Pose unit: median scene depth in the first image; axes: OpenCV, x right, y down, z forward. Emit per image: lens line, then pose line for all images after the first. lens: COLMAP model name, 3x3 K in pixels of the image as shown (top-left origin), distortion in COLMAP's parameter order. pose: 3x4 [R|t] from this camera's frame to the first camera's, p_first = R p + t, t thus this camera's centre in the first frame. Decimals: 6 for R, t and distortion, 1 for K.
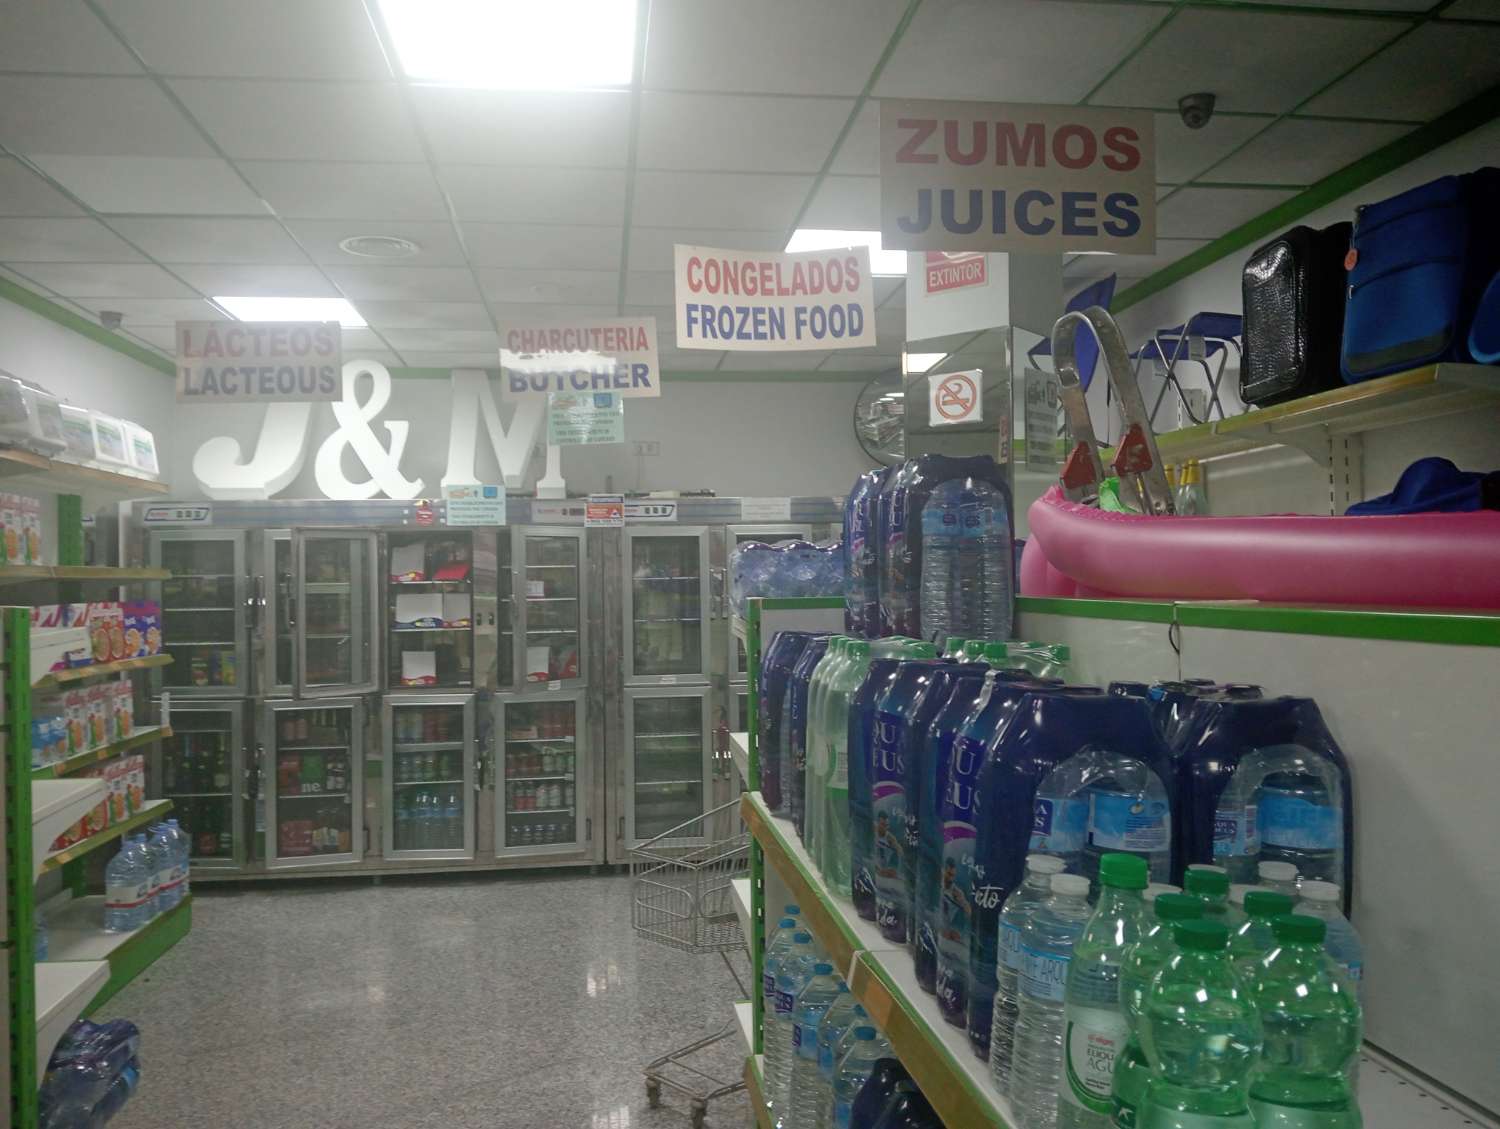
lens RADIAL K [[1218.1, 0, 759.0], [0, 1218.1, 571.7], [0, 0, 1]] dist [0.090321, -0.189753]
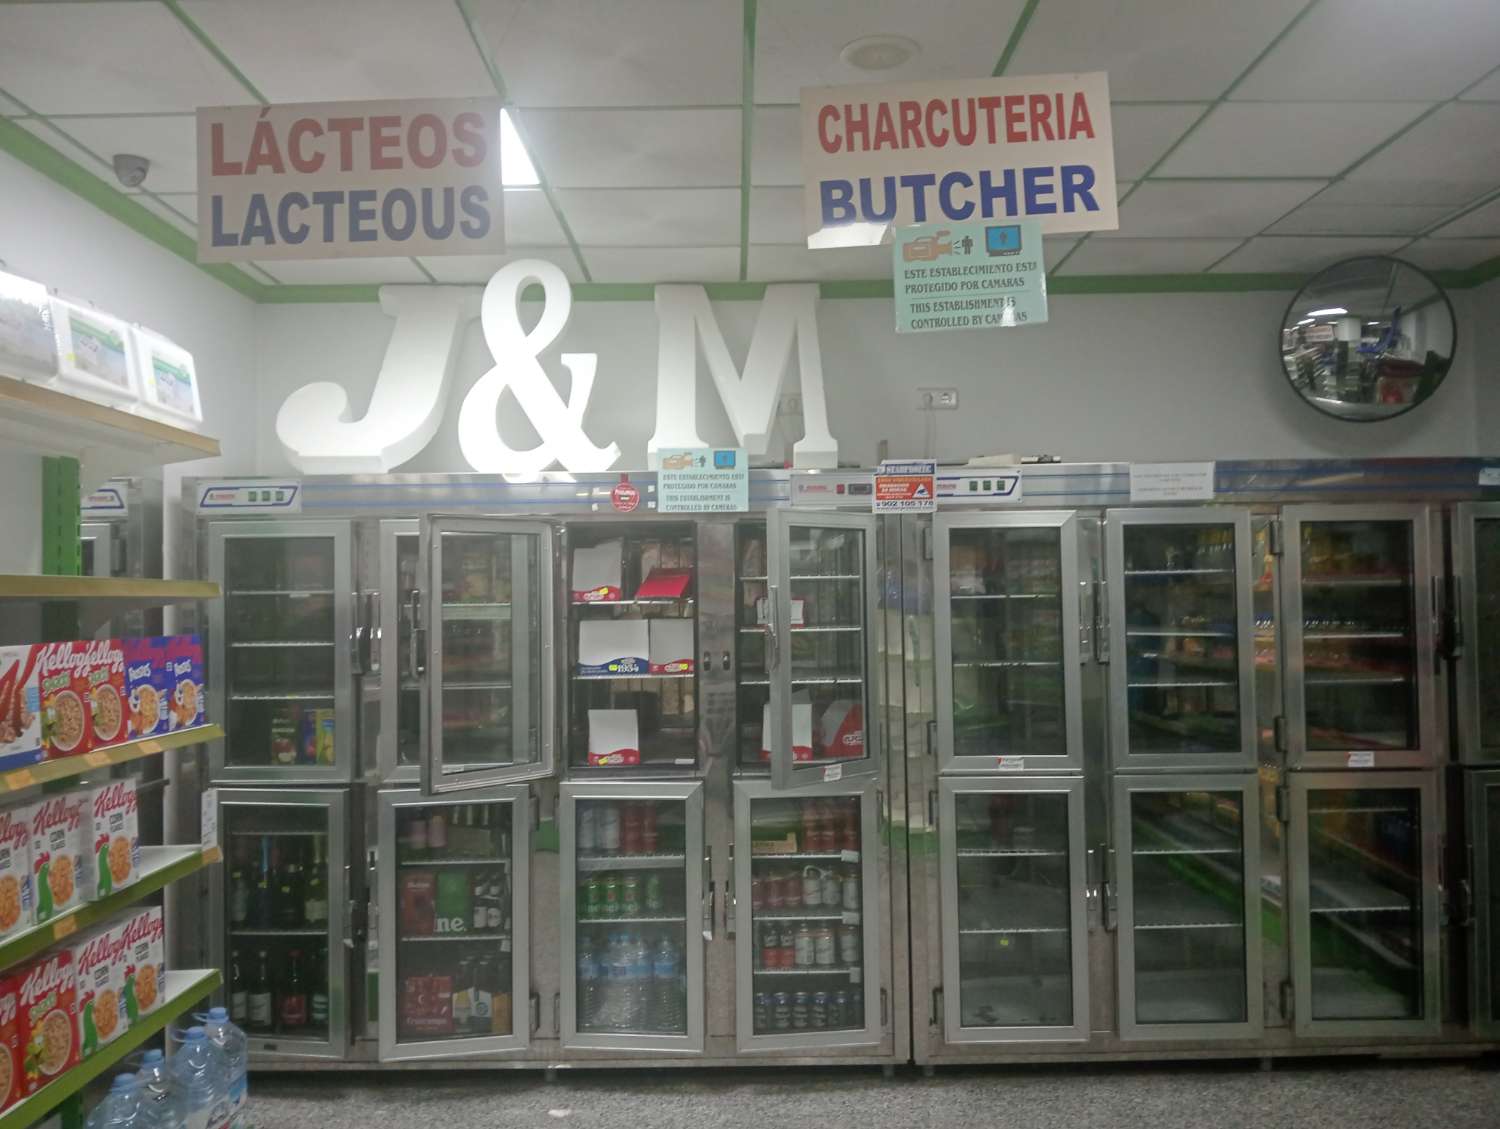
lens RADIAL K [[1218.1, 0, 755.1], [0, 1218.1, 566.8], [0, 0, 1]] dist [0.090321, -0.189753]
pose [[0.993378, -0.003180, -0.114852, -0.133947], [0.001074, 0.999830, -0.018398, 0.001944], [0.114891, 0.018153, 0.993212, 0.384103]]
